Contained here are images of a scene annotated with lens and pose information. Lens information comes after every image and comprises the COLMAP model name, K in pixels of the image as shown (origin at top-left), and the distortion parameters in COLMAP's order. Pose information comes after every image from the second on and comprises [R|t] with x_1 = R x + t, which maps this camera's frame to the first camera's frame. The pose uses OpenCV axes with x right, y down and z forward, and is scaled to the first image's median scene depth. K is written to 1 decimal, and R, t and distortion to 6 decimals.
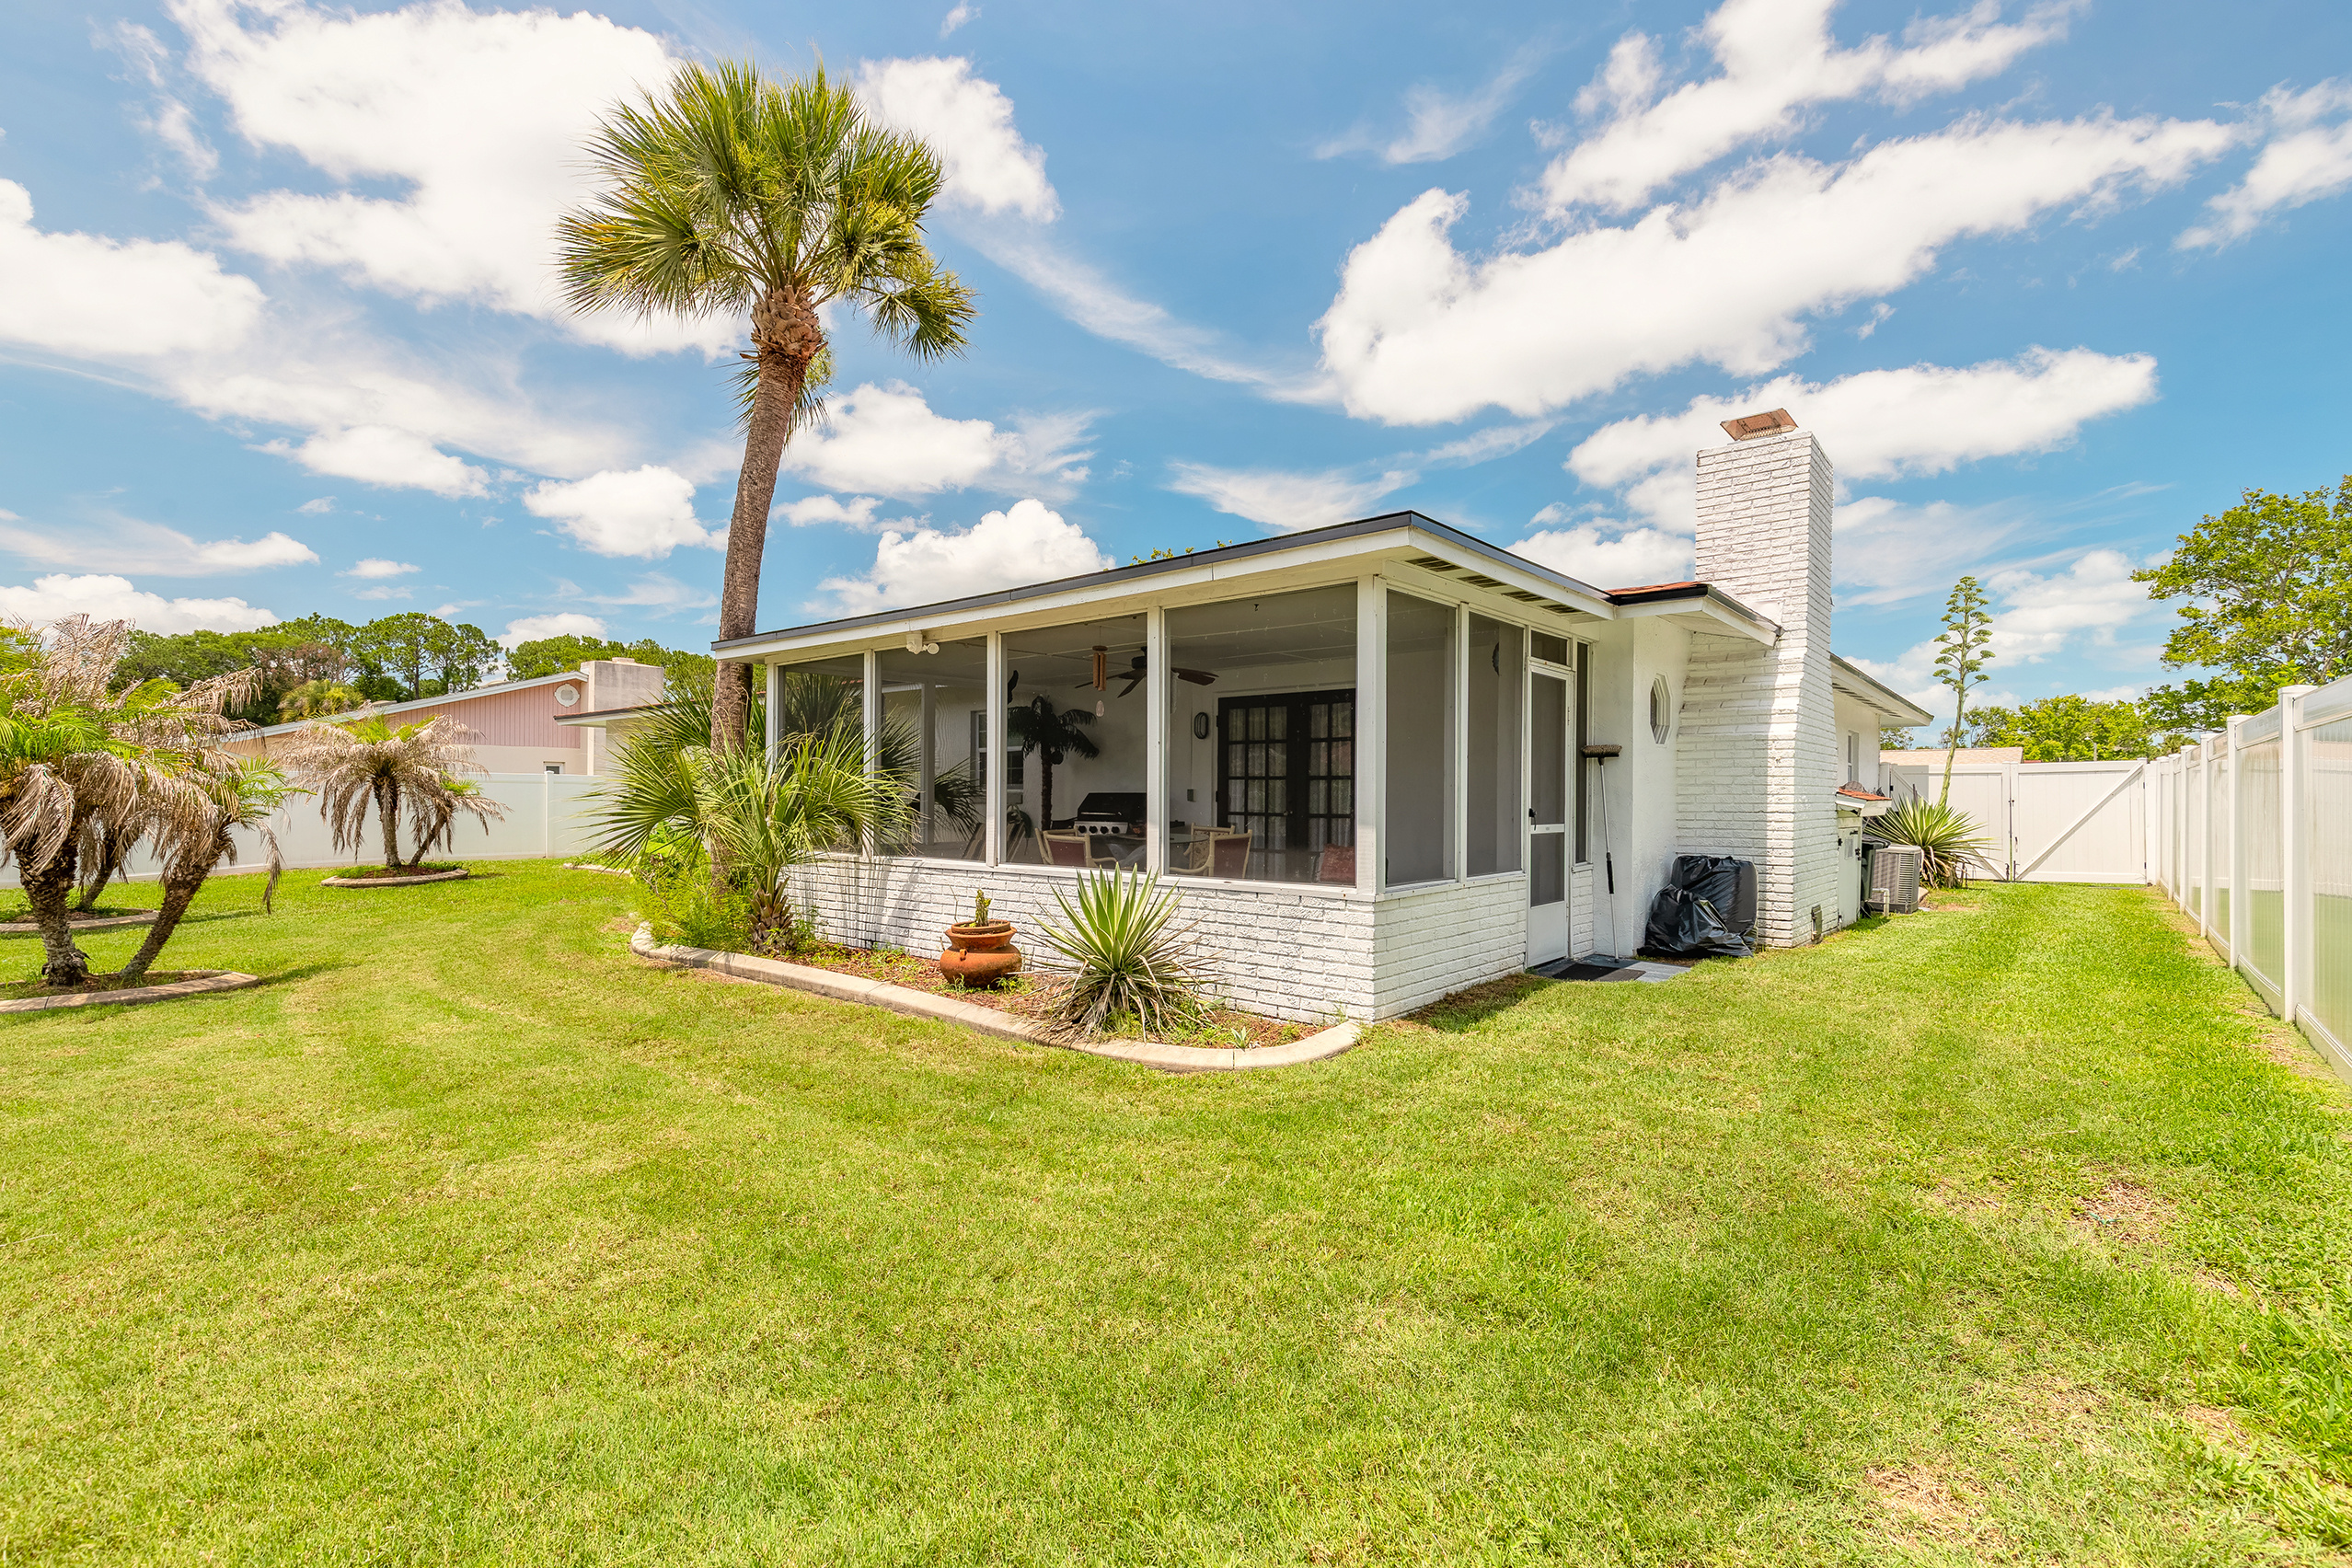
lens RADIAL K [[1054.8, 0, 1175.3], [0, 1054.8, 797.0], [0, 0, 1]] dist [0.003175, 0.000010]
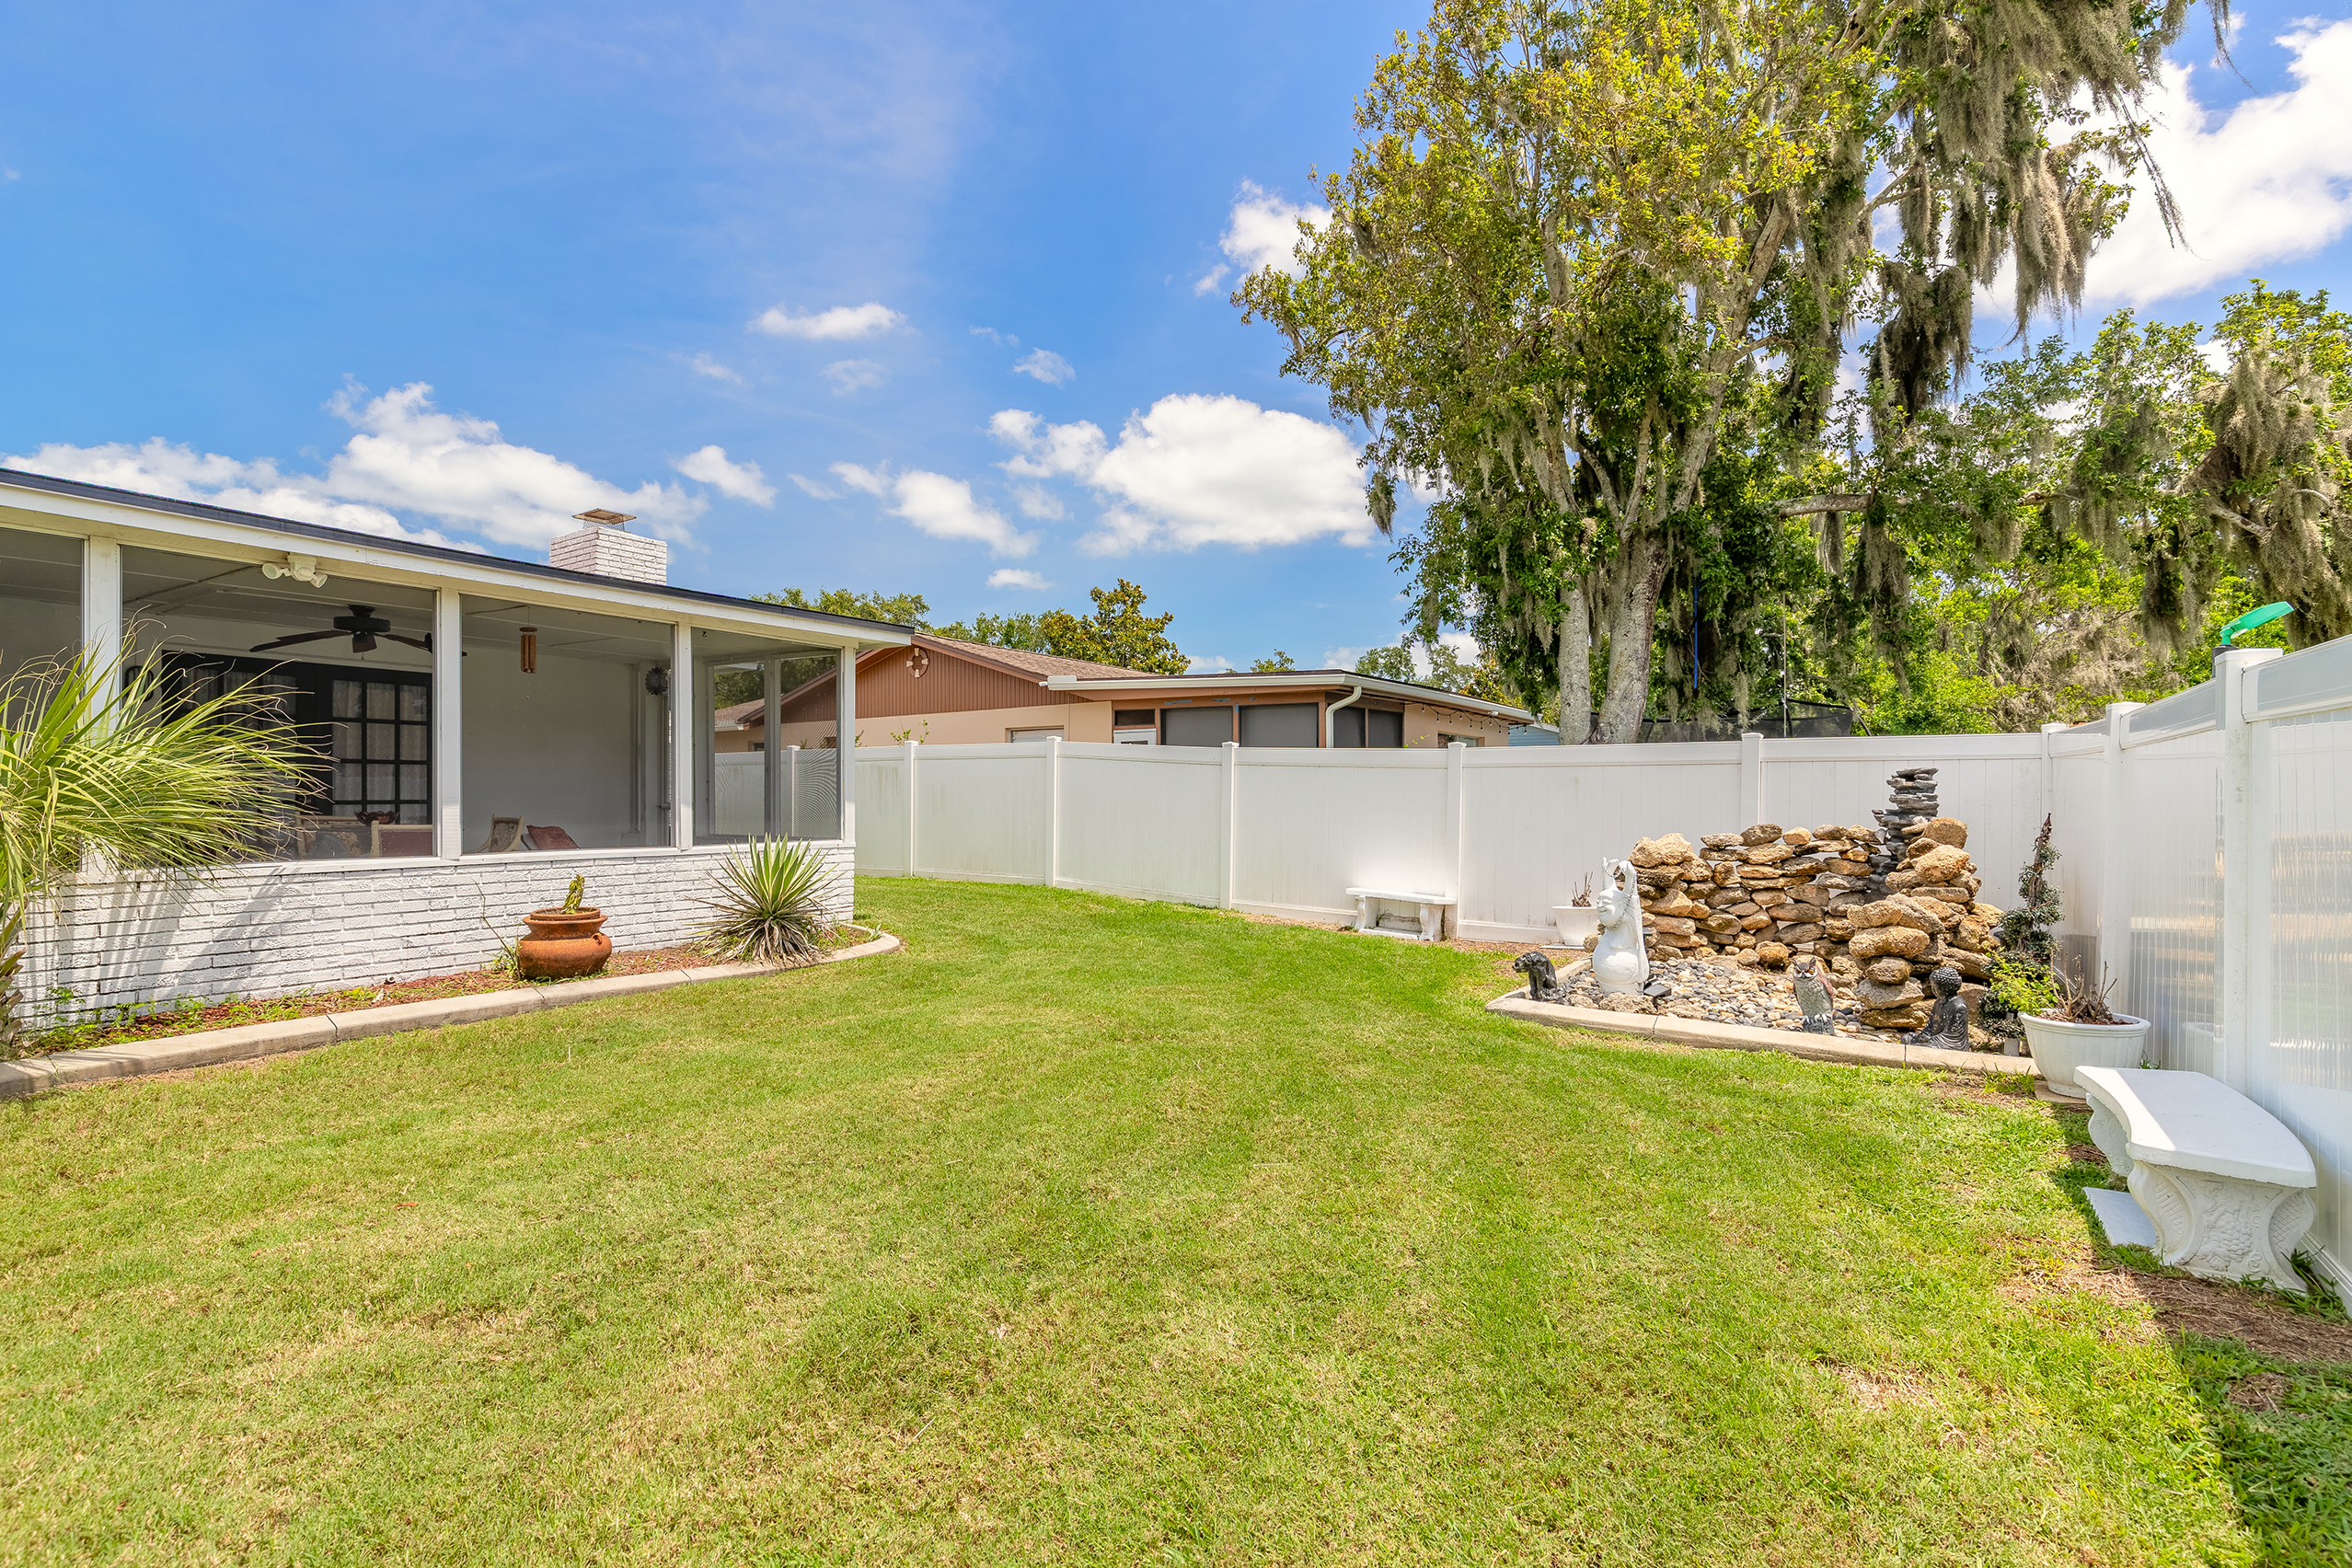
lens RADIAL K [[1054.8, 0, 1172.3], [0, 1054.8, 789.9], [0, 0, 1]] dist [0.003175, 0.000010]
pose [[-0.140725, -0.001337, 0.990048, -1.033889], [-0.010307, 0.999947, -0.000115, 0.000610], [-0.989995, -0.010220, -0.140732, 0.487217]]
